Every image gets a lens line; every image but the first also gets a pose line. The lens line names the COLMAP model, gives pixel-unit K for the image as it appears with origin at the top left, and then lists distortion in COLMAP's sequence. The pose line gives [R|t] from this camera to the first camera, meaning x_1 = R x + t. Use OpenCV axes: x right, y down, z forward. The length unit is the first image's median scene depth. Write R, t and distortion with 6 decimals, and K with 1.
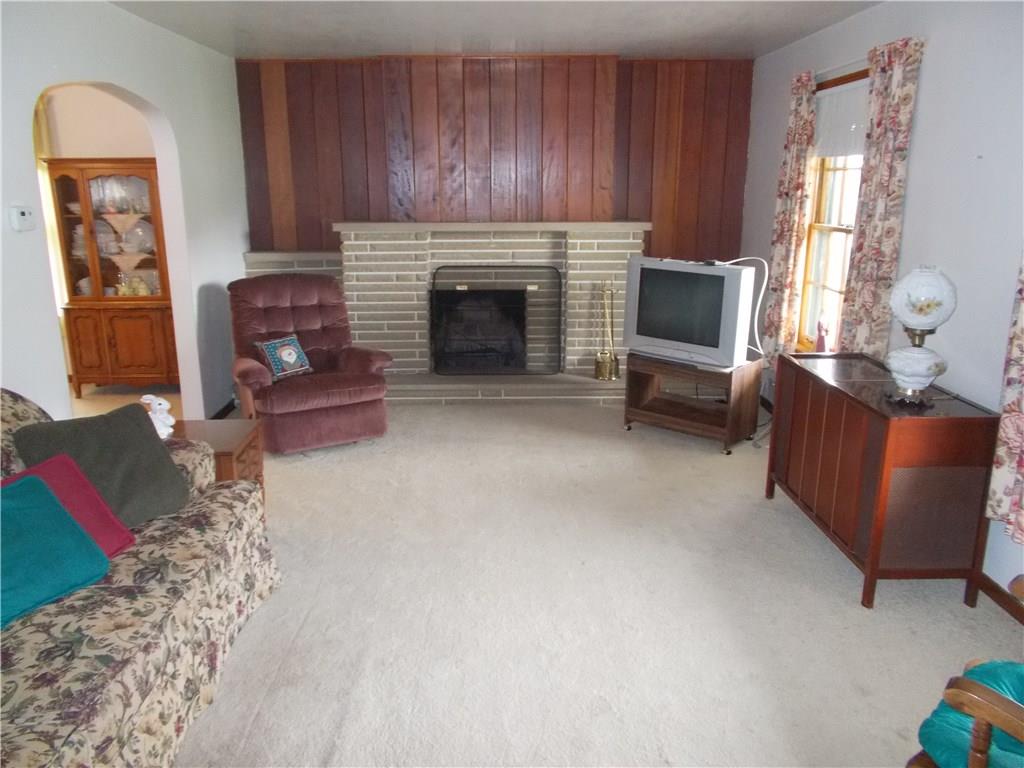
lens RADIAL K [[778.2, 0, 512.0], [0, 778.2, 384.0], [0, 0, 1]] dist [0.005675, 0.004675]
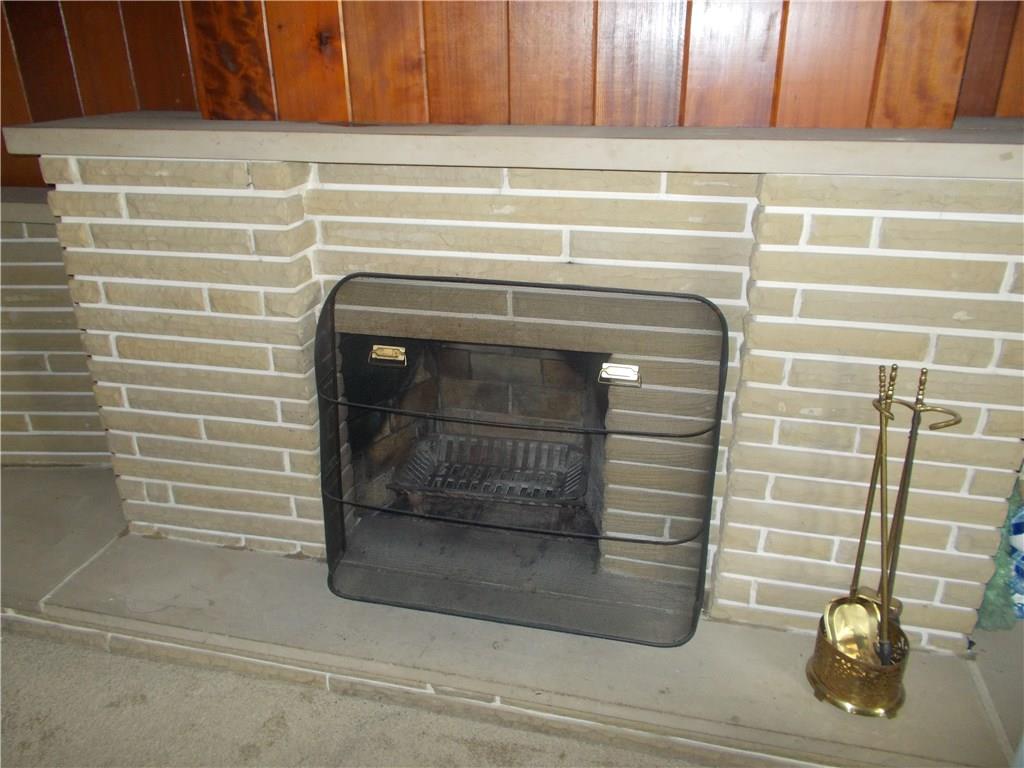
lens RADIAL K [[778.2, 0, 512.0], [0, 778.2, 384.0], [0, 0, 1]] dist [0.005675, 0.004675]
pose [[0.964699, 0.100468, -0.243437, 0.057883], [-0.055428, 0.981124, 0.185263, -0.167712], [0.257455, -0.165230, 0.952059, 0.704278]]
